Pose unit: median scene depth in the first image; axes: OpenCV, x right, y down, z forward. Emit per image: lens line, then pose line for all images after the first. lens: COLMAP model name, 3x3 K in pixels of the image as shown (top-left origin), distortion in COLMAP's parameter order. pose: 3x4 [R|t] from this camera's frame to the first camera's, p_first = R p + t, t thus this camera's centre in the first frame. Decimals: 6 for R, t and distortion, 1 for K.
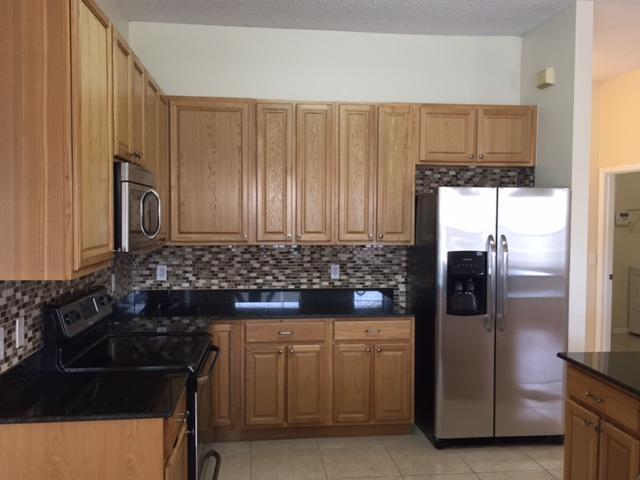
lens RADIAL K [[576.2, 0, 320.0], [0, 576.2, 240.0], [0, 0, 1]] dist [0.002391, -0.004108]
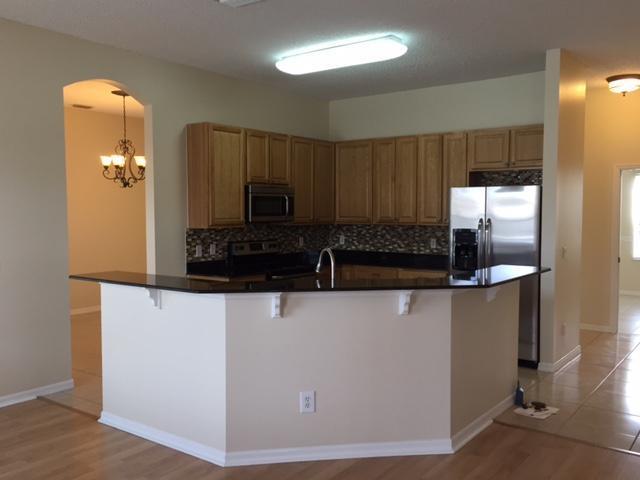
lens RADIAL K [[576.2, 0, 320.0], [0, 576.2, 240.0], [0, 0, 1]] dist [0.002391, -0.004108]
pose [[0.727431, 0.031905, -0.685439, 0.876128], [-0.026222, 0.999481, 0.018694, 0.026013], [0.685680, 0.004375, 0.727890, -0.324894]]
